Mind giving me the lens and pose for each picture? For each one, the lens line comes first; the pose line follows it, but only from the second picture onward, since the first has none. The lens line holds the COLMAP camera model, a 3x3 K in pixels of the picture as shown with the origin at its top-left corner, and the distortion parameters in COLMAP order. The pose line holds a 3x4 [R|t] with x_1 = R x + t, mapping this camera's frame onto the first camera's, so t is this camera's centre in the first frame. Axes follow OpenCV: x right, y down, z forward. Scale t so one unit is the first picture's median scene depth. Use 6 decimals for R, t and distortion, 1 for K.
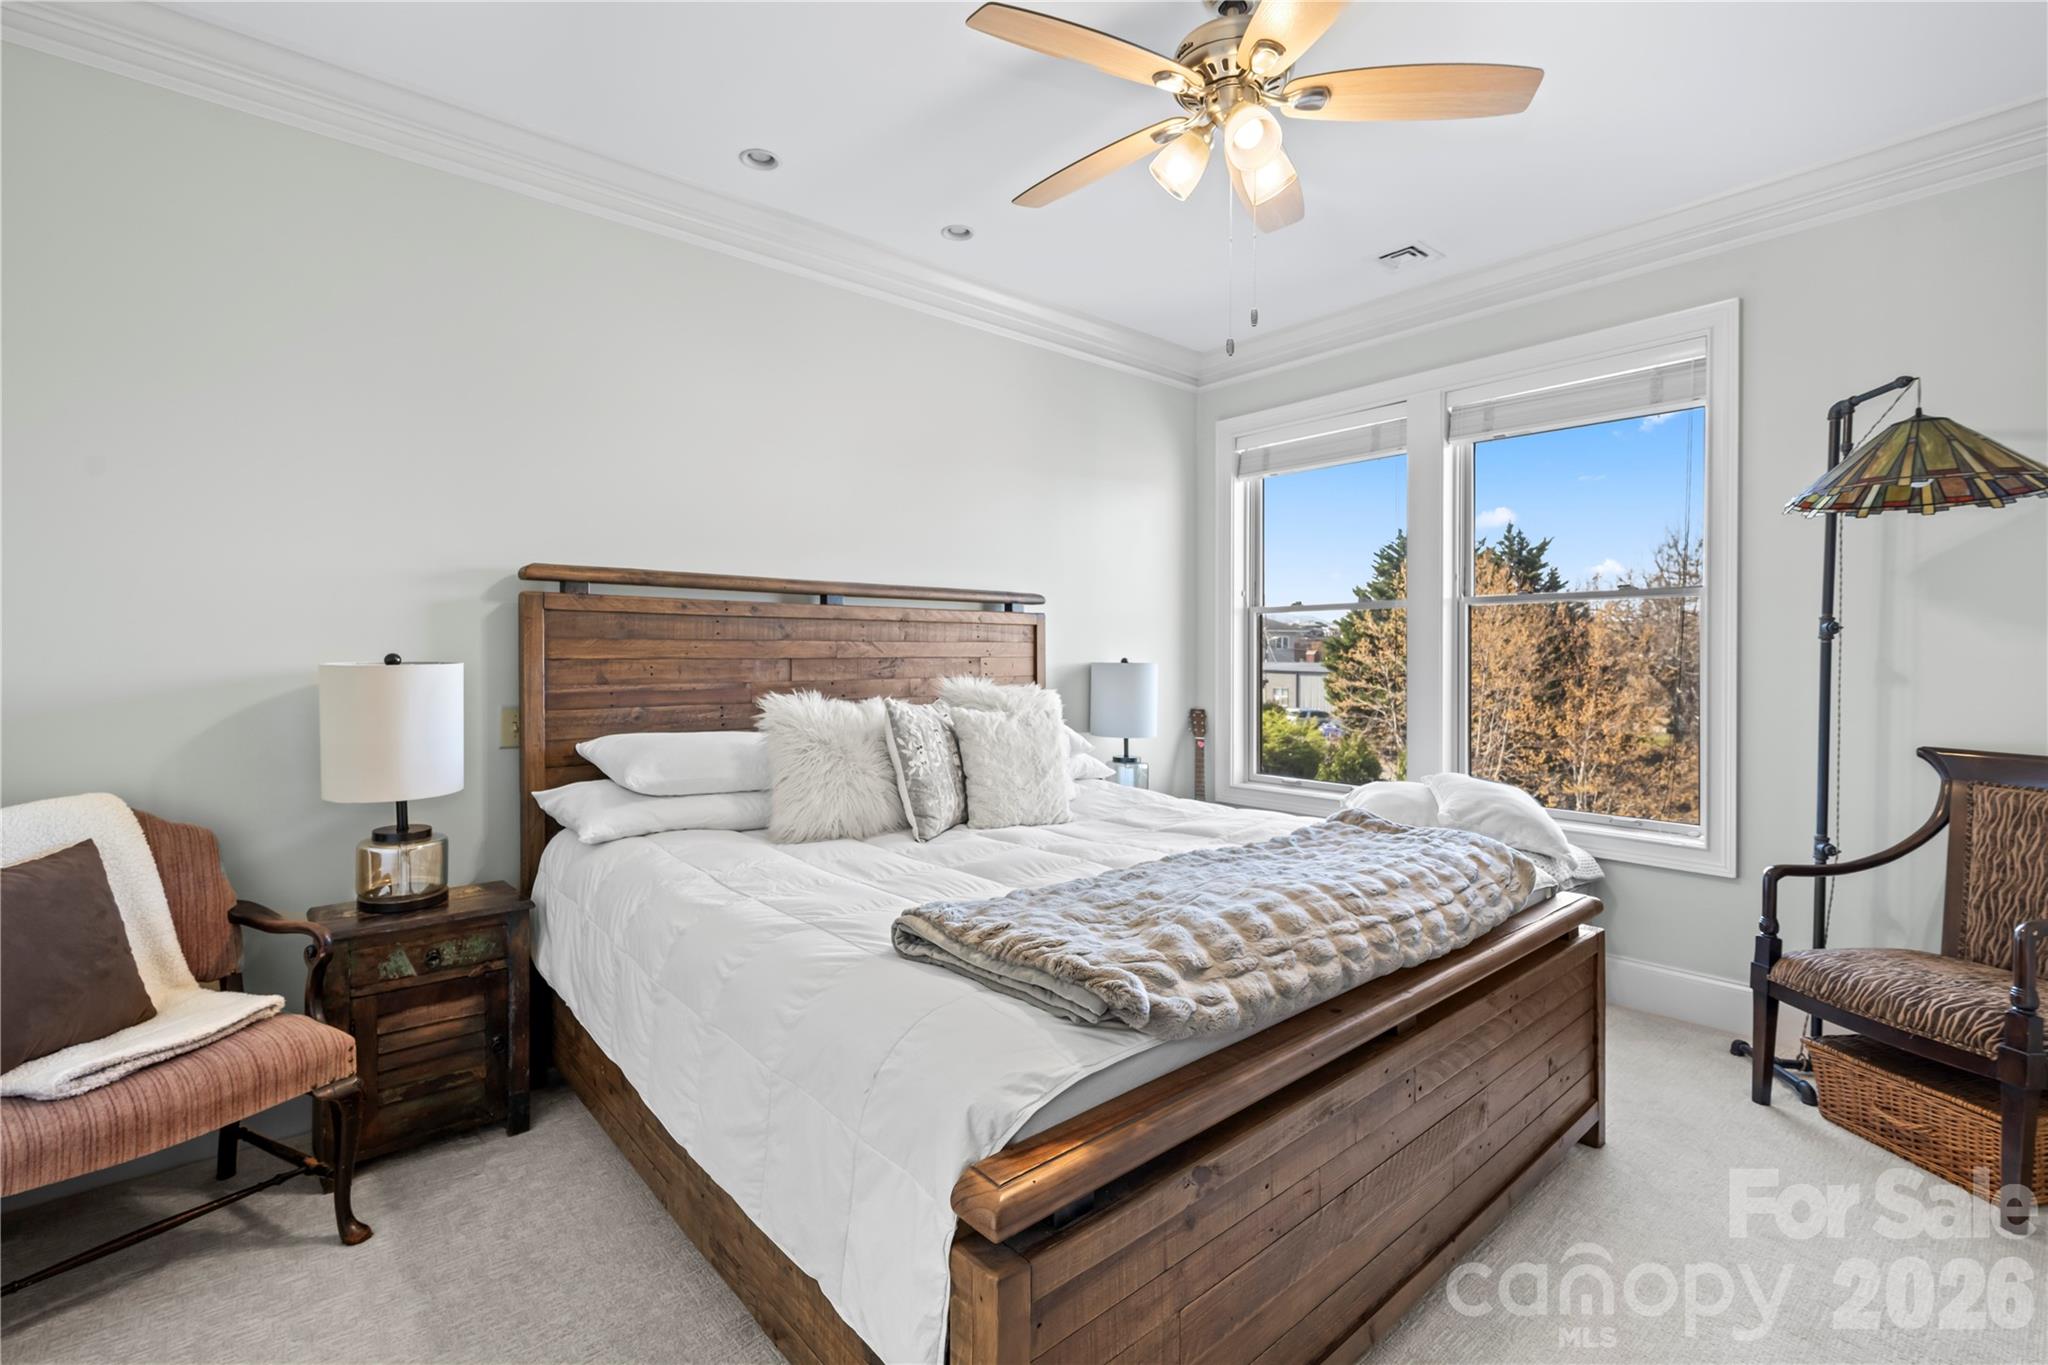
lens RADIAL K [[937.6, 0, 1025.5], [0, 937.6, 666.3], [0, 0, 1]] dist [-0.001881, 0.001042]
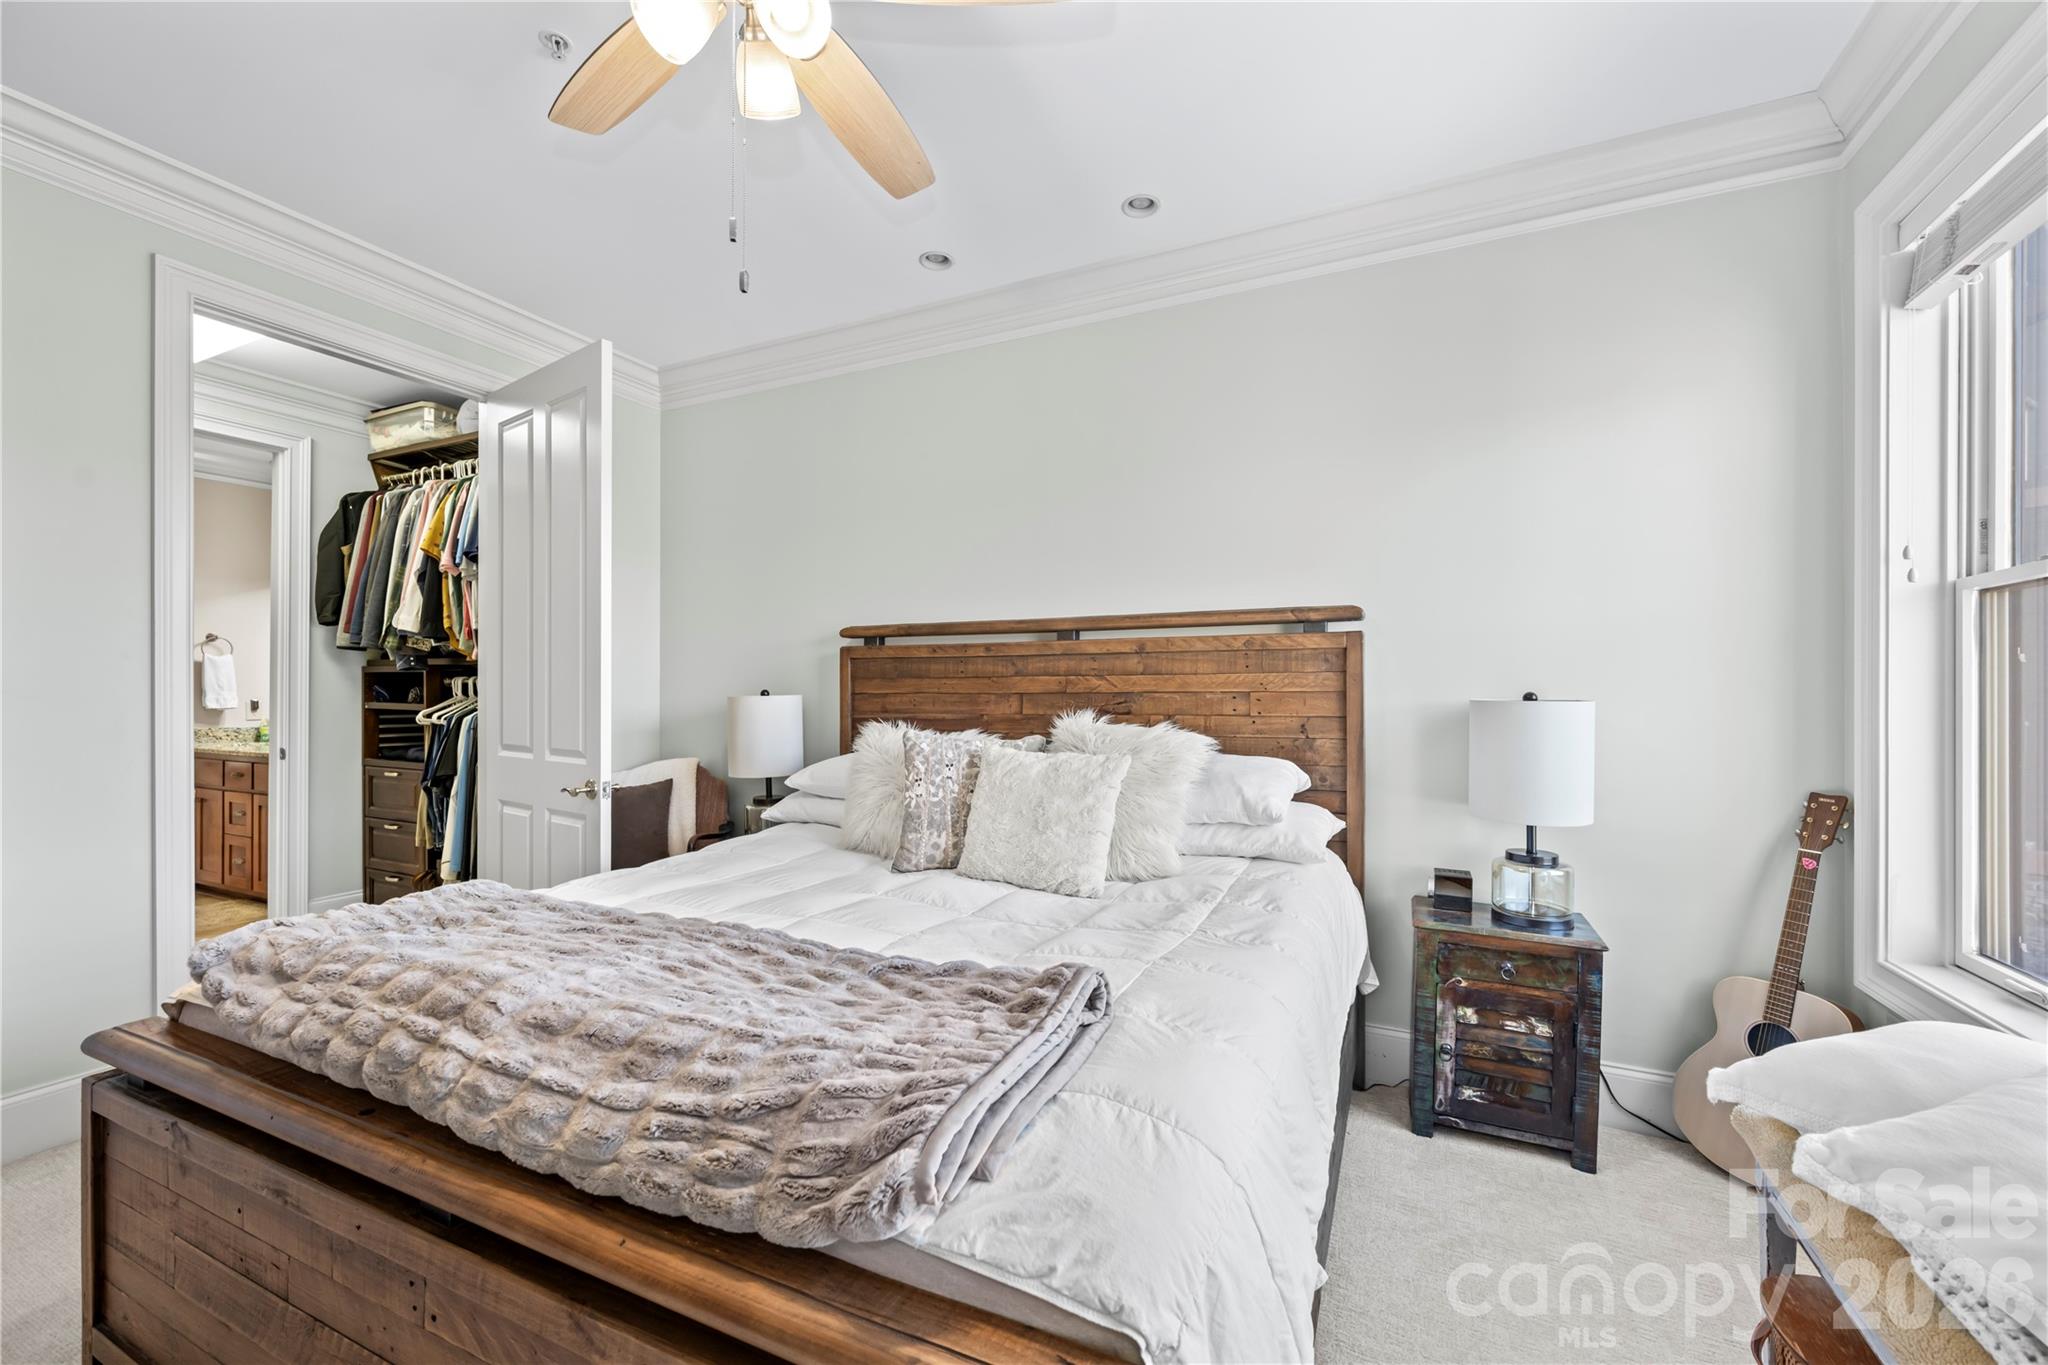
lens RADIAL K [[827.0, 0, 1004.1], [0, 827.0, 690.6], [0, 0, 1]] dist [0.007933, 0.000026]
pose [[0.390549, -0.003348, -0.920576, 0.631494], [-0.010118, 0.999917, -0.007929, -0.003429], [0.920527, 0.012411, 0.390483, 0.625108]]
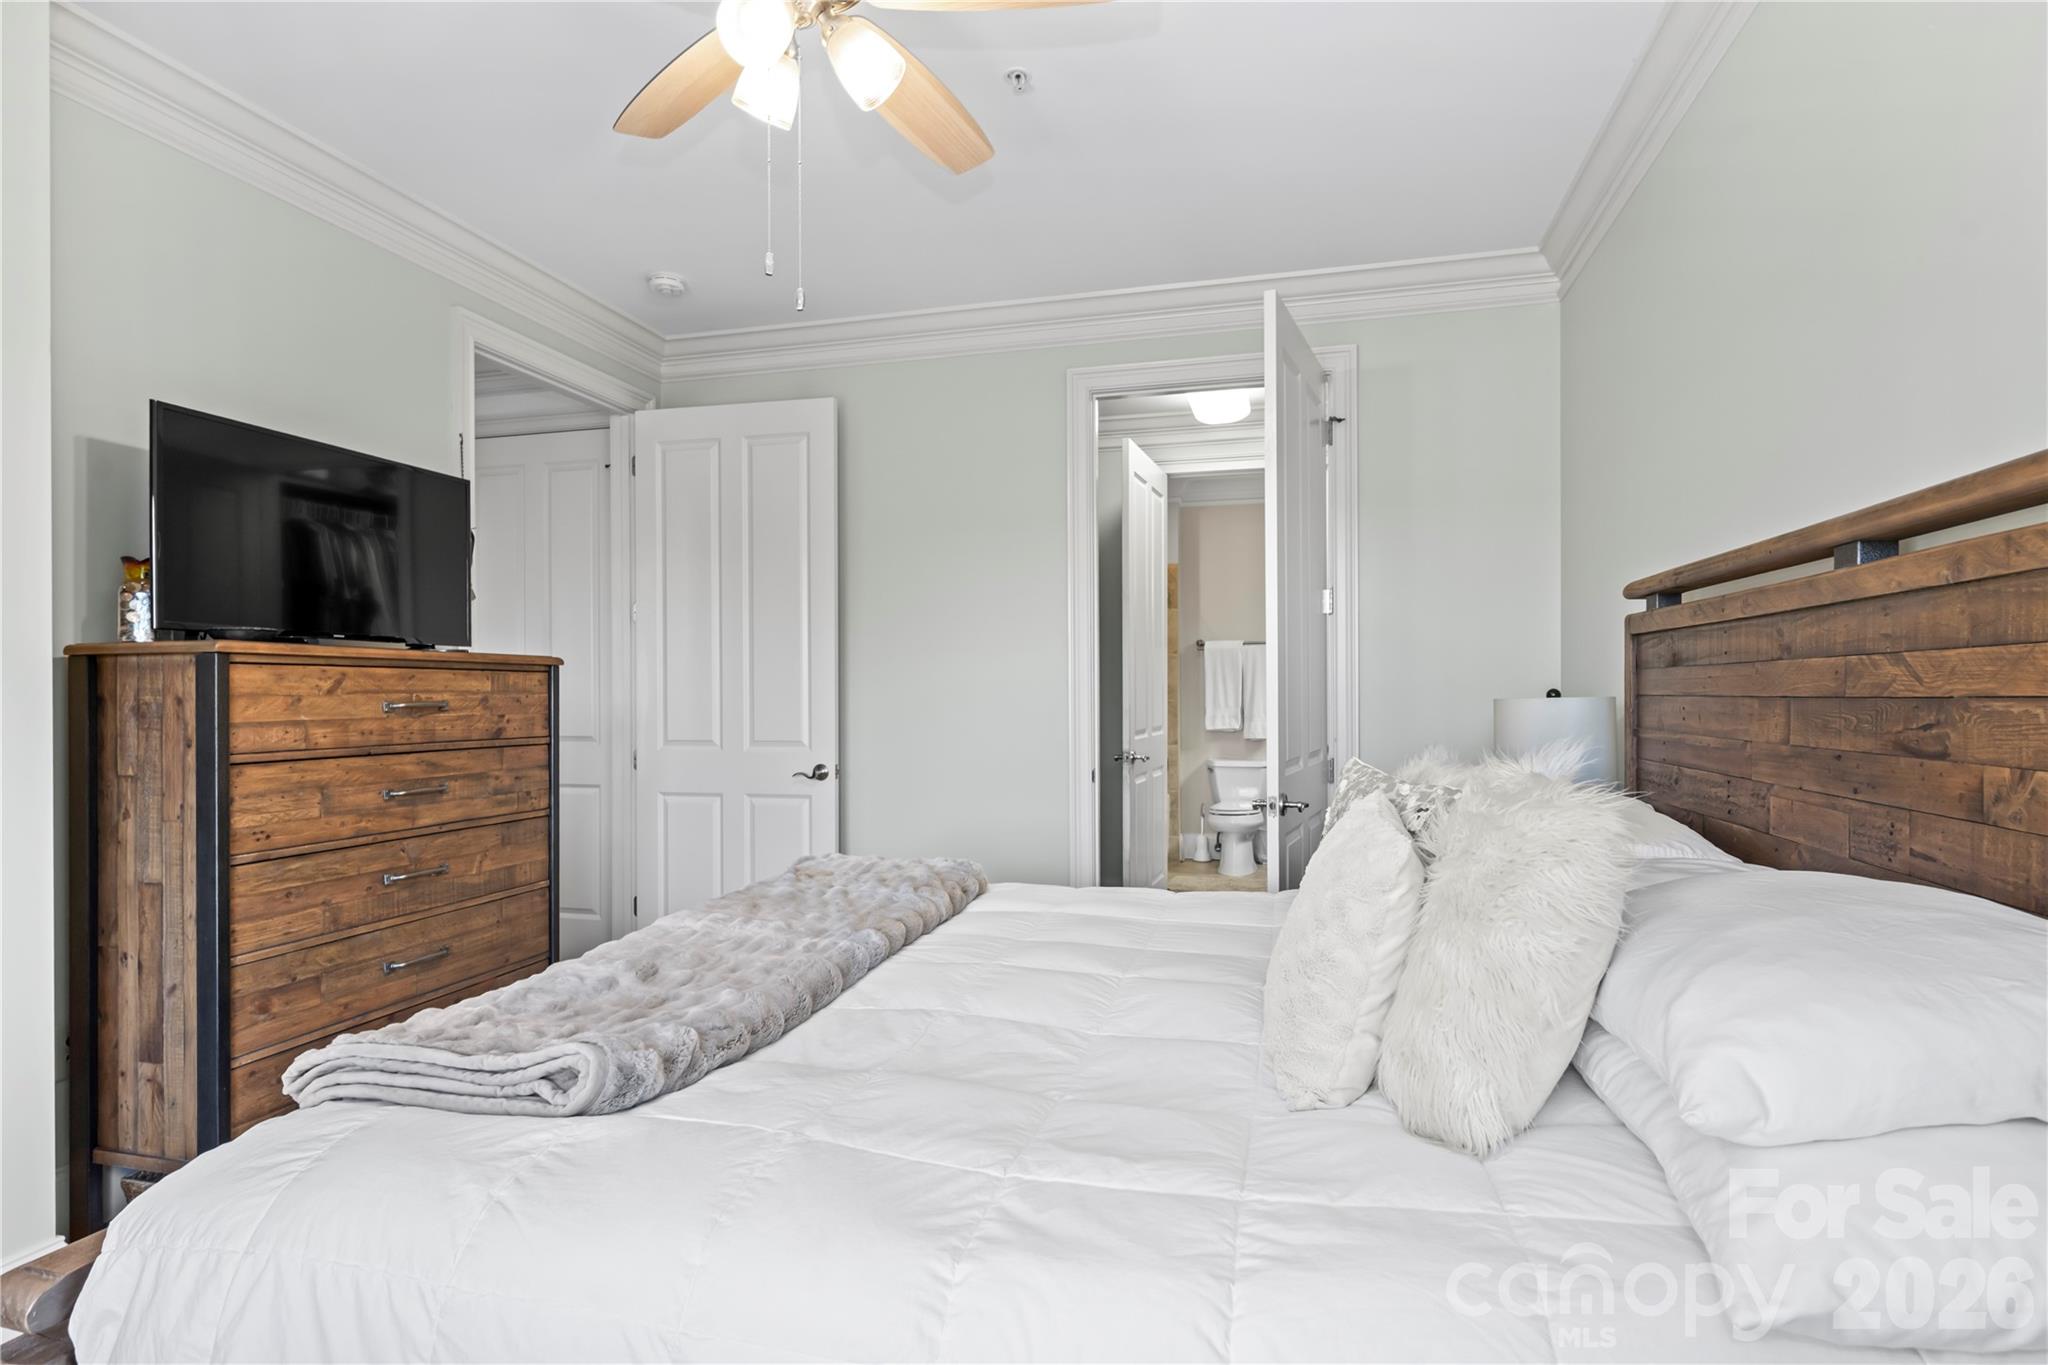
lens RADIAL K [[1013.6, 0, 1026.0], [0, 1013.6, 687.0], [0, 0, 1]] dist [0.001587, 0.000254]
pose [[-0.820024, -0.000489, -0.572328, 0.368196], [-0.004943, 0.999968, 0.006229, -0.015093], [0.572307, 0.007937, -0.820001, 1.229646]]
